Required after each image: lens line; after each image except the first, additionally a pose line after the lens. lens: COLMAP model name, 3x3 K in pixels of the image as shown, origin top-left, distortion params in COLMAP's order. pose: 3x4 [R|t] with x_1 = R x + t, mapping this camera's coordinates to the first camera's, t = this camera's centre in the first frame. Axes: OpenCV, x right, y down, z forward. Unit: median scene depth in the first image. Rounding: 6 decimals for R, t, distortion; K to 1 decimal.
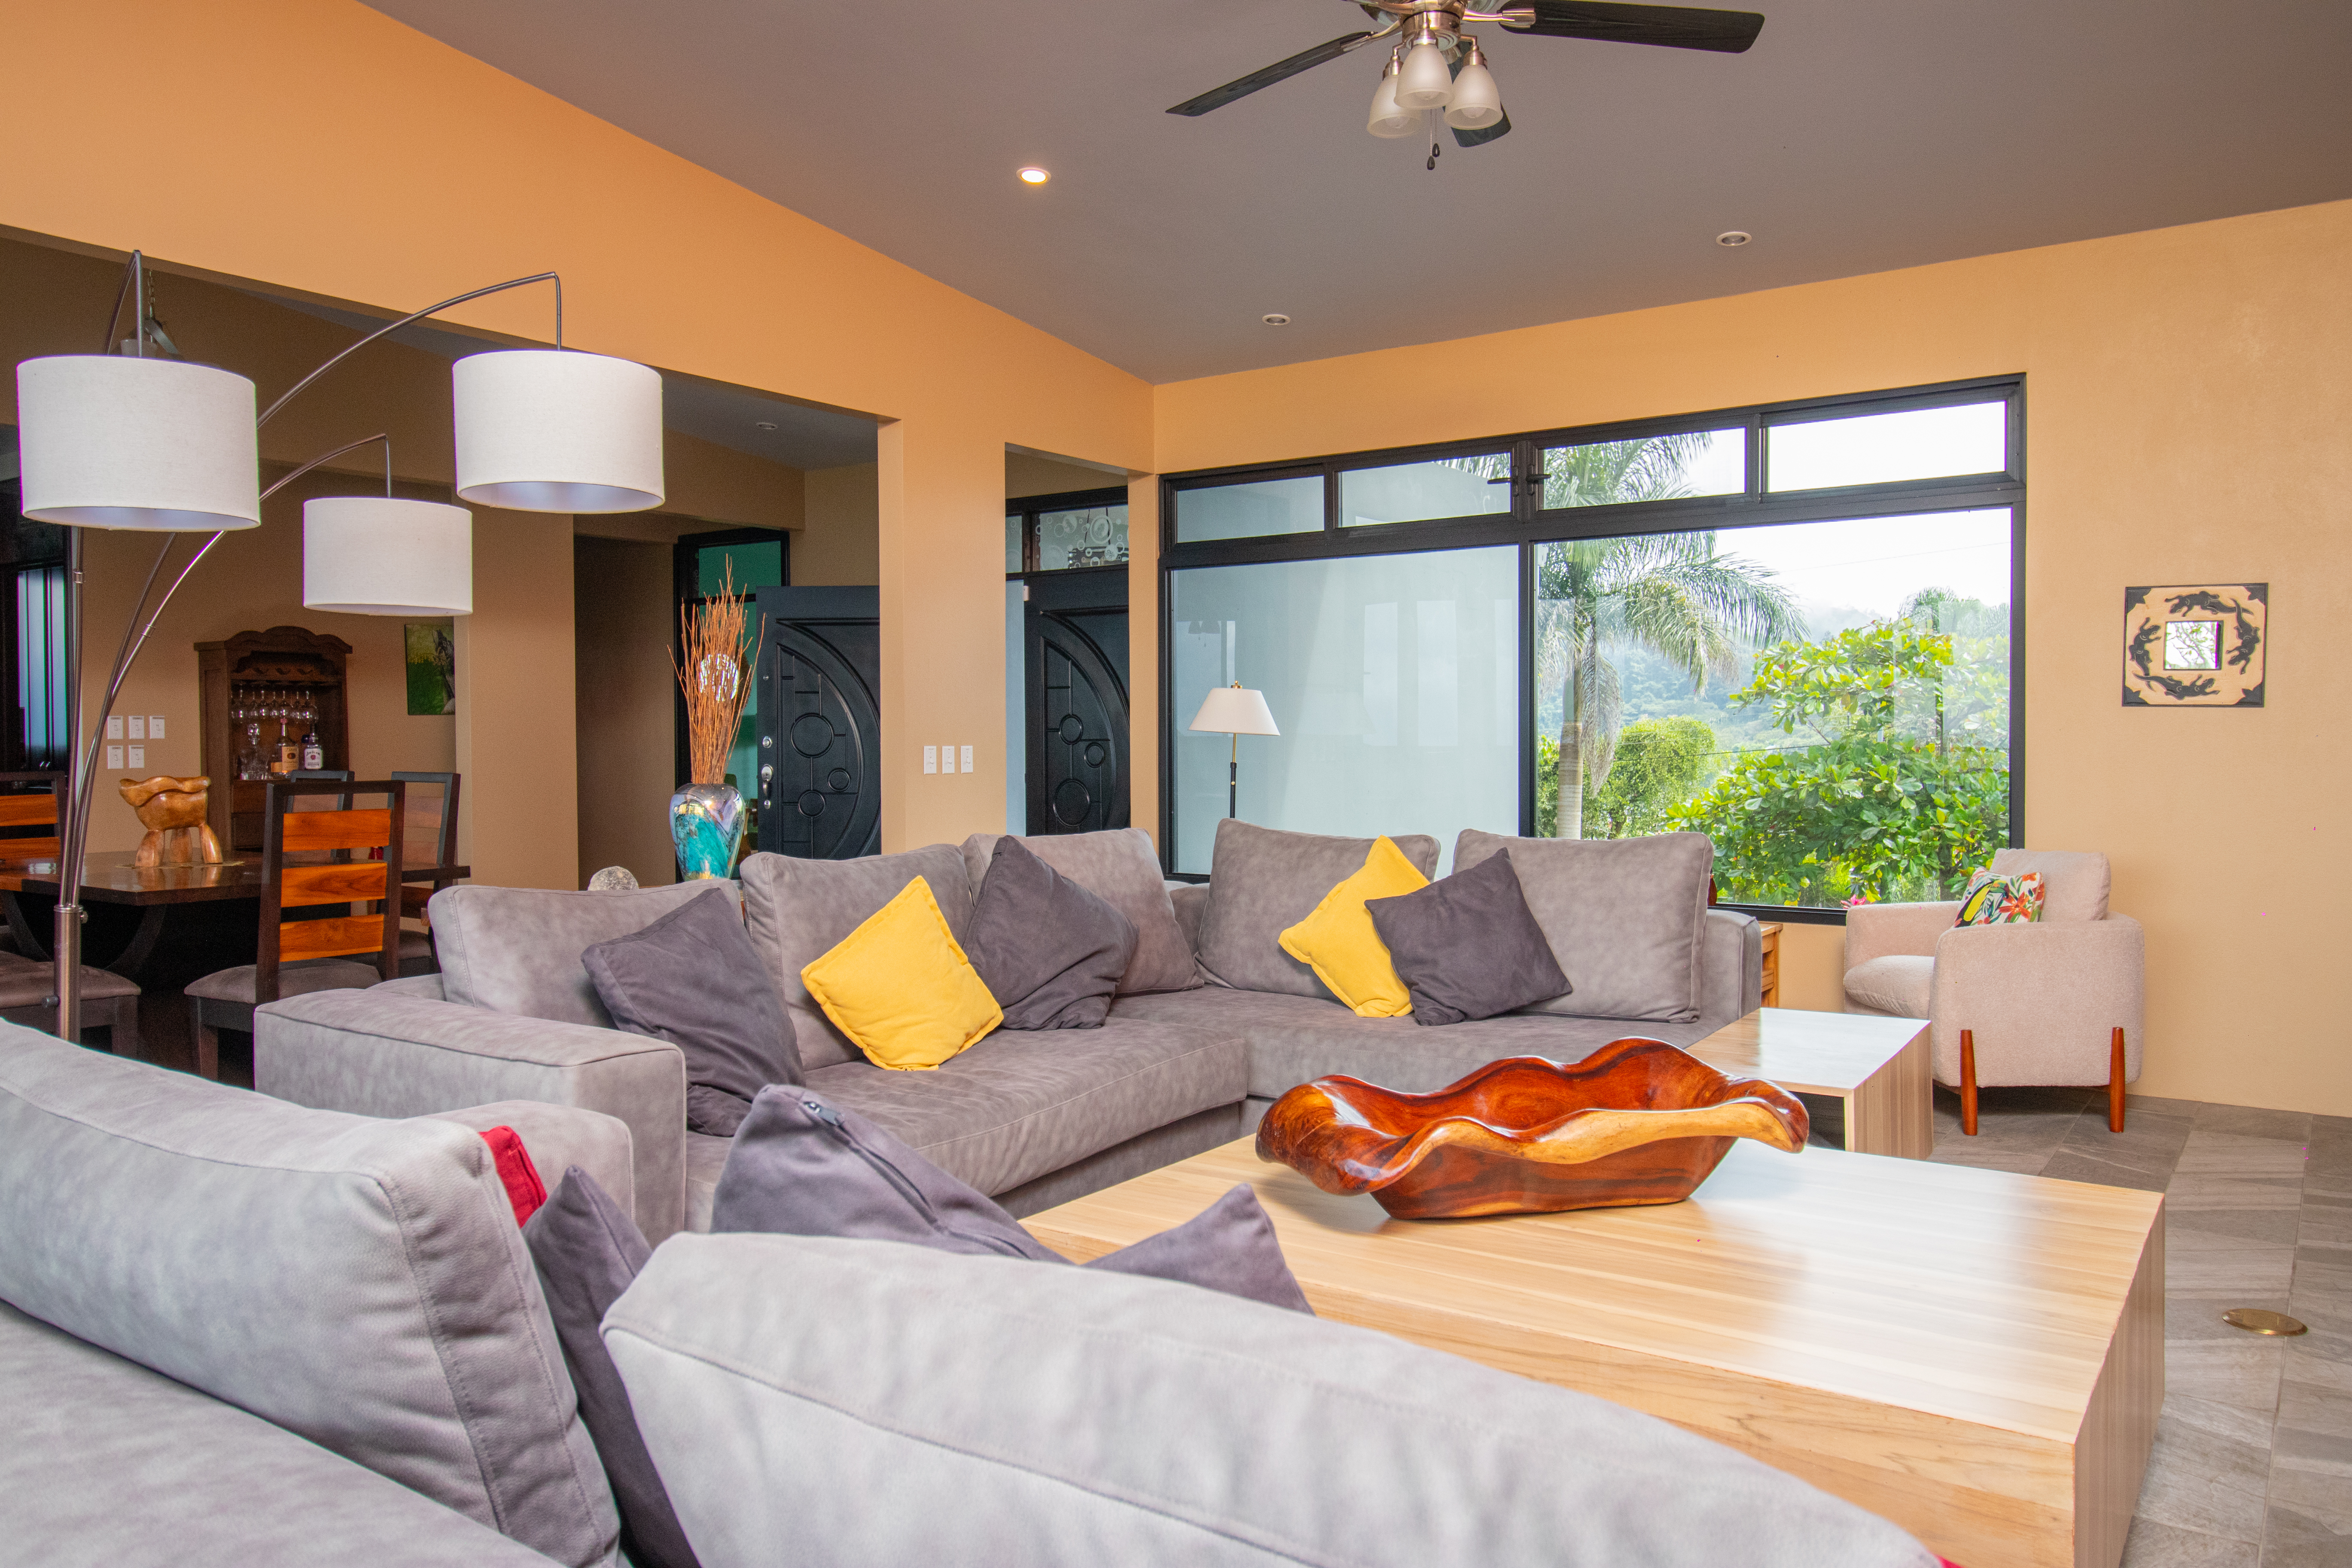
lens RADIAL K [[1669.0, 0, 1176.0], [0, 1669.0, 784.0], [0, 0, 1]] dist [0.000030, -0.000256]
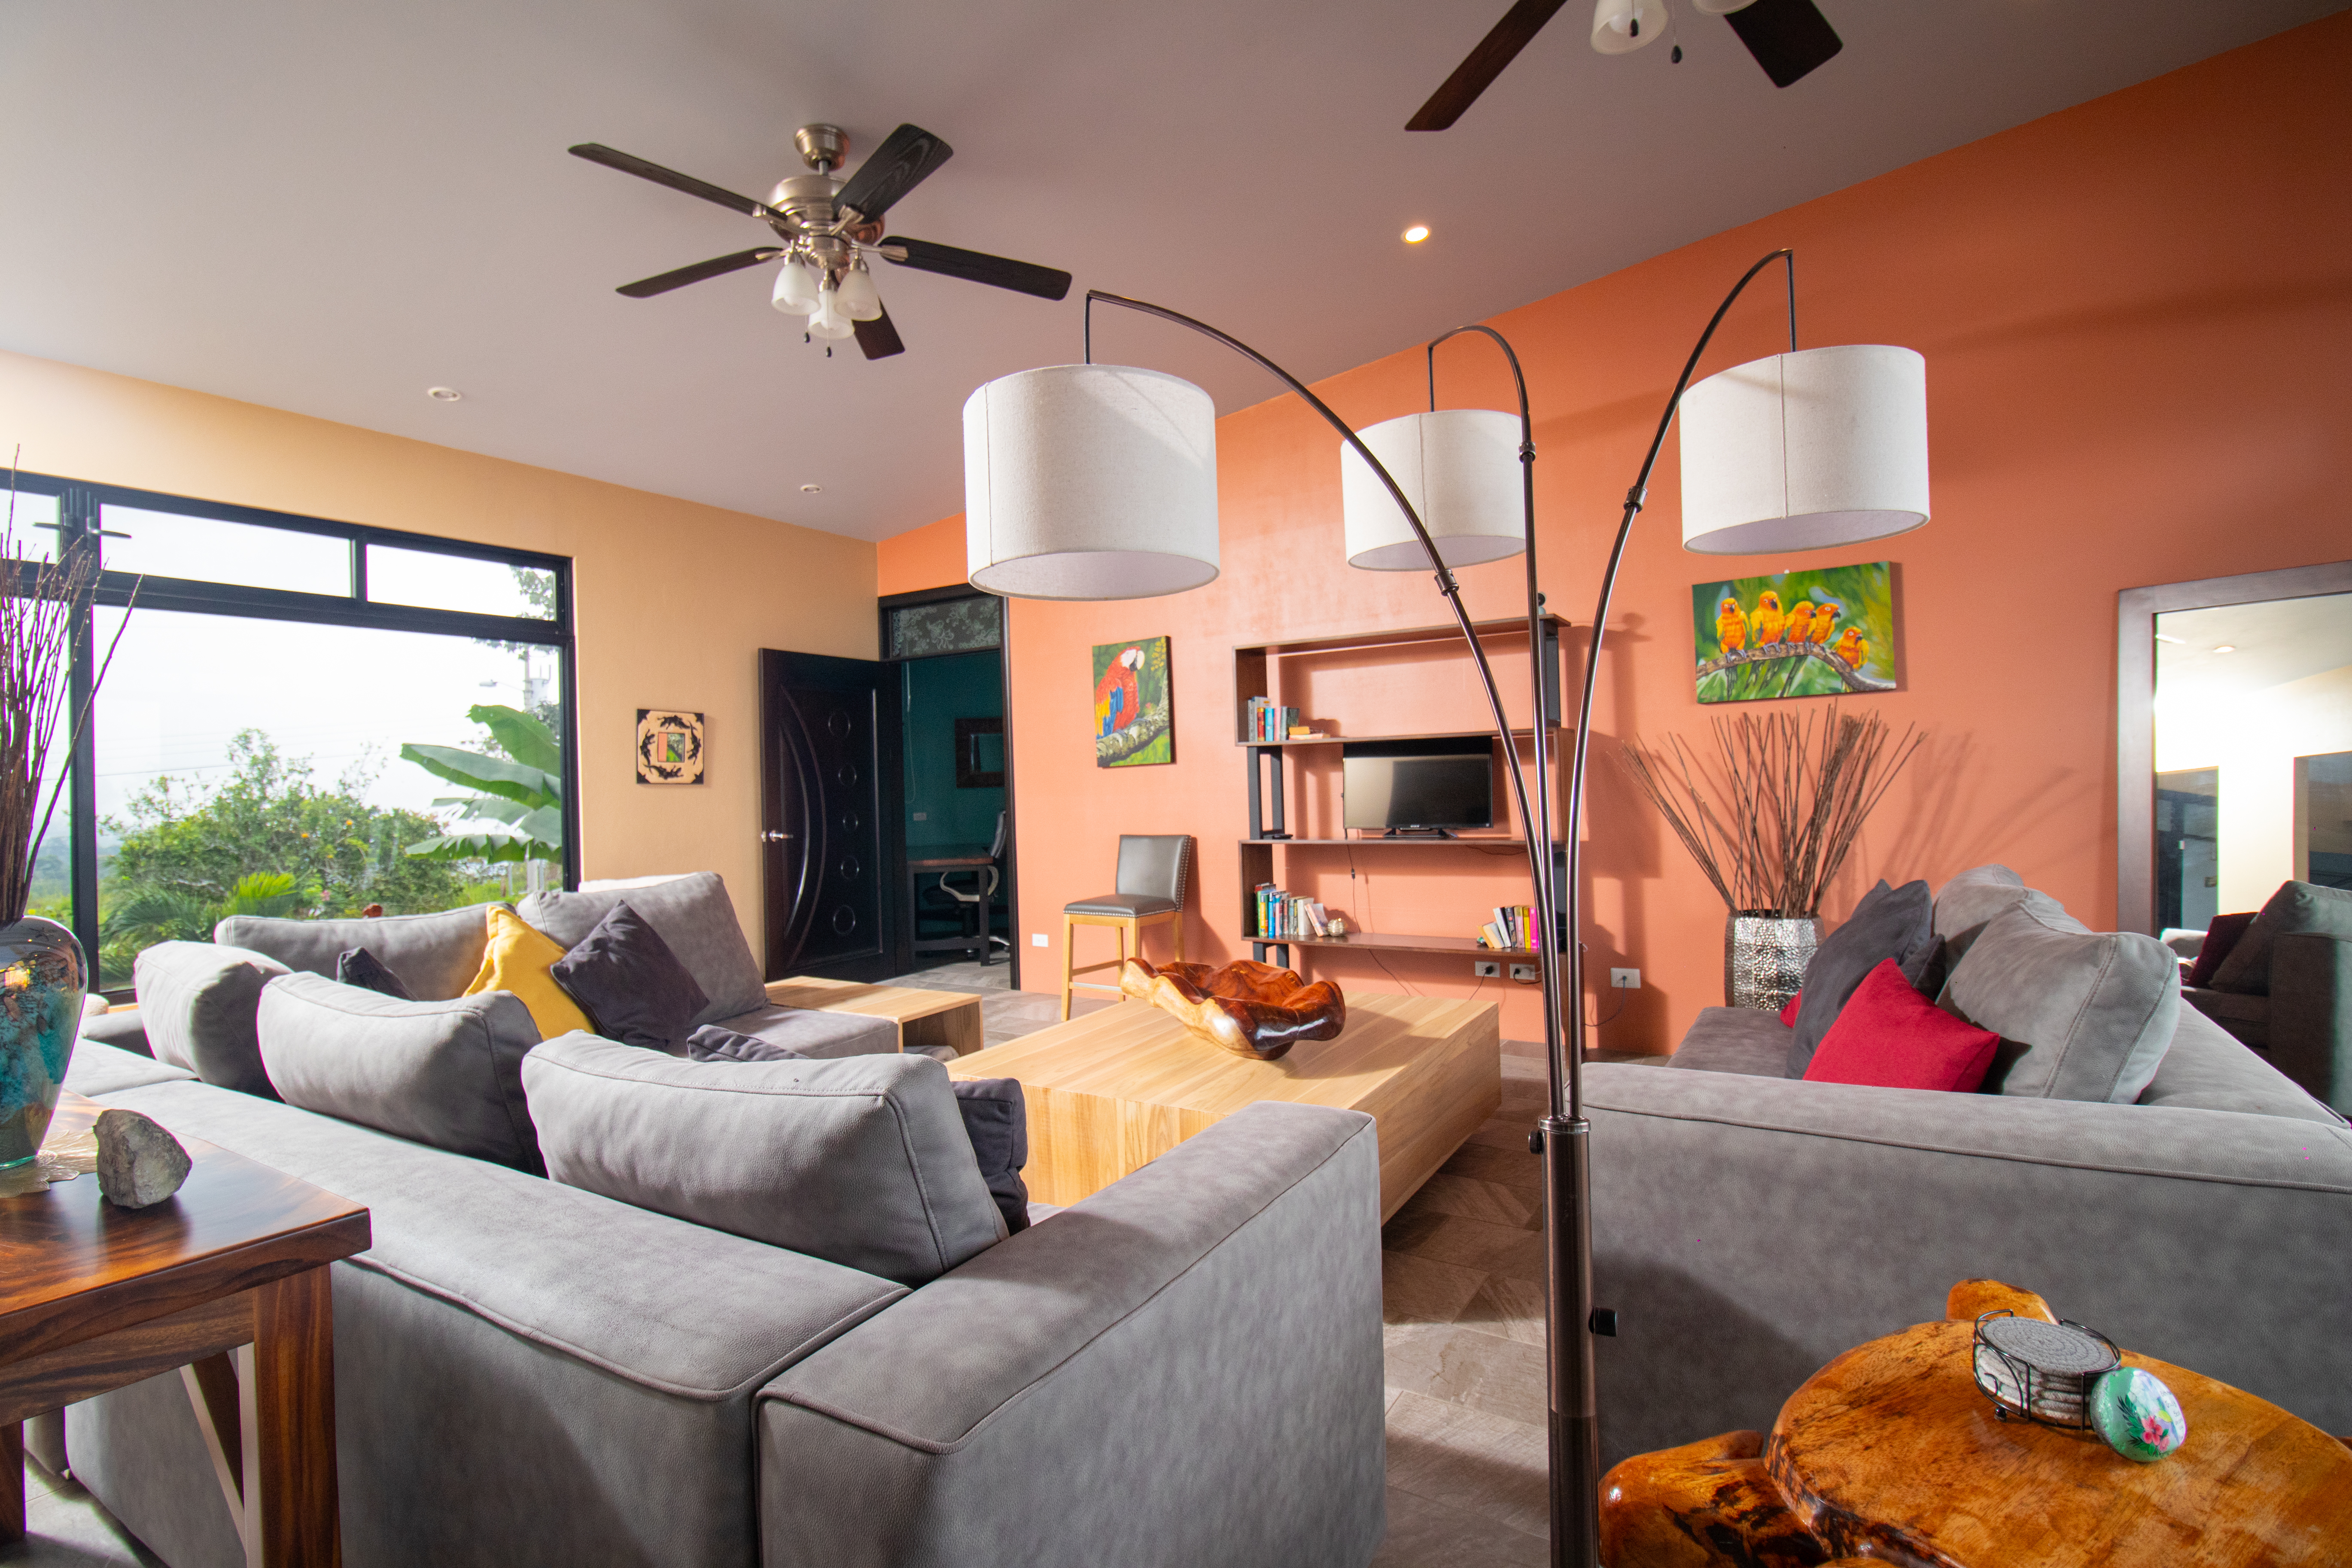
lens RADIAL K [[1111.9, 0, 1176.0], [0, 1111.9, 784.0], [0, 0, 1]] dist [-0.006006, -0.000576]
pose [[-0.063411, -0.004187, 0.997979, -0.518139], [0.041974, 0.999095, 0.006859, -0.032138], [-0.997104, 0.042324, -0.063178, 0.559361]]
